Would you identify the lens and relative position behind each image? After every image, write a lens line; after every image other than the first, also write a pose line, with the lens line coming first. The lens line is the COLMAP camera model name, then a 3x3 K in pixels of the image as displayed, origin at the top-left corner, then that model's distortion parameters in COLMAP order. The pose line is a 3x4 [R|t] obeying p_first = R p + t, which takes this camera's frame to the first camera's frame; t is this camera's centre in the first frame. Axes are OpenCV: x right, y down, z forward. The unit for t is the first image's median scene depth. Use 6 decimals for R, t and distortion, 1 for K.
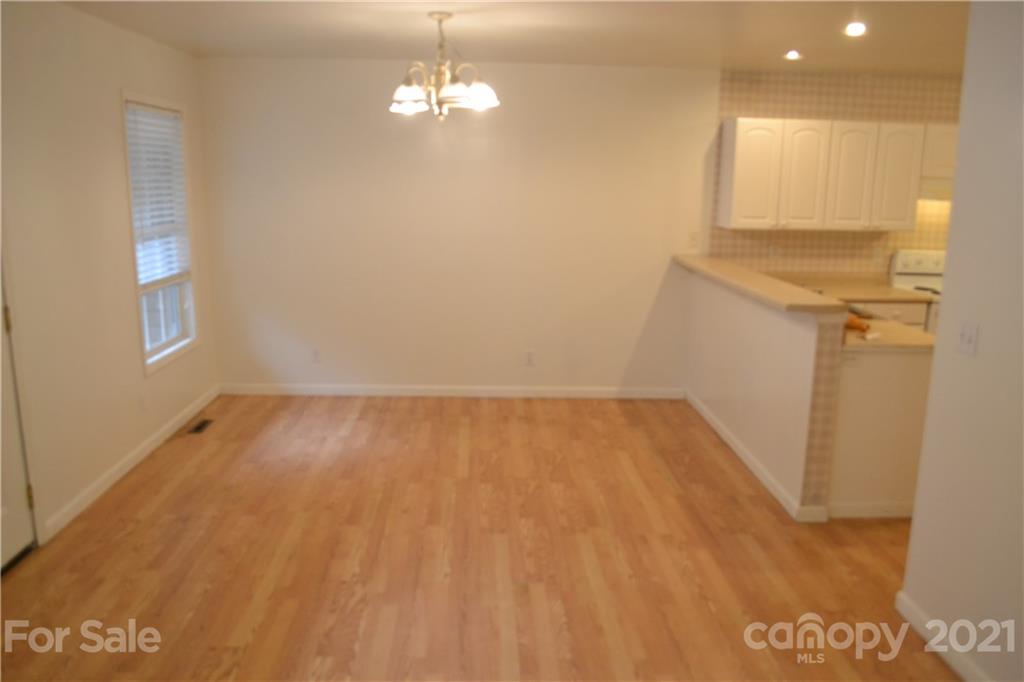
lens RADIAL K [[826.6, 0, 504.5], [0, 826.6, 360.4], [0, 0, 1]] dist [-0.116116, 0.053469]
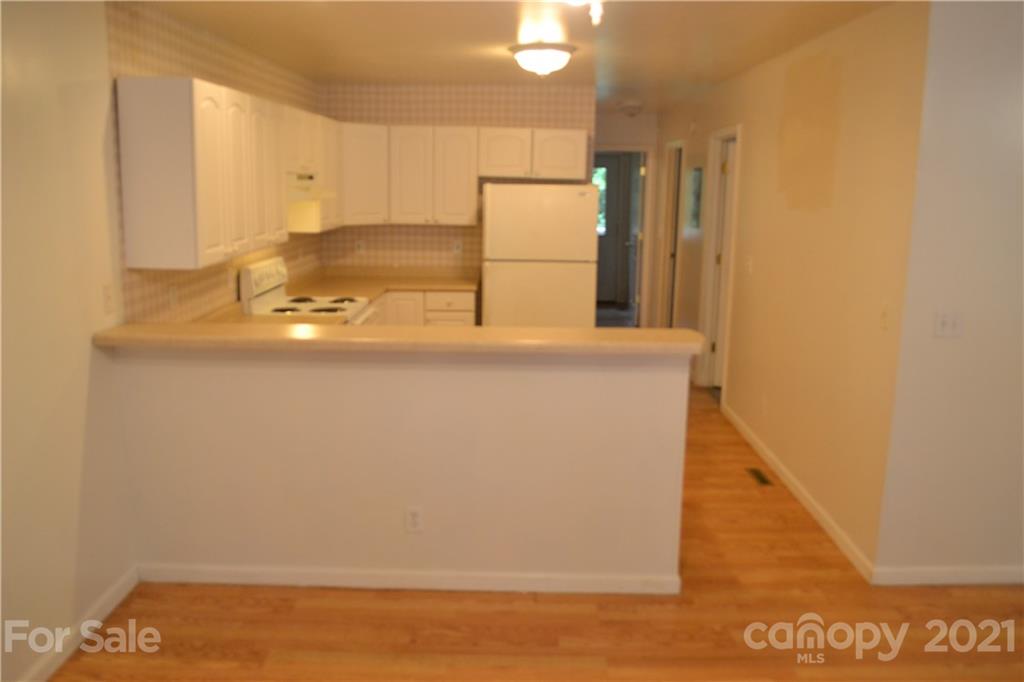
lens RADIAL K [[826.6, 0, 504.5], [0, 826.6, 360.4], [0, 0, 1]] dist [-0.116116, 0.053469]
pose [[0.041757, -0.222970, 0.973931, -0.276489], [0.207294, 0.955503, 0.209864, -0.165005], [-0.977387, 0.193126, 0.086120, 0.708155]]
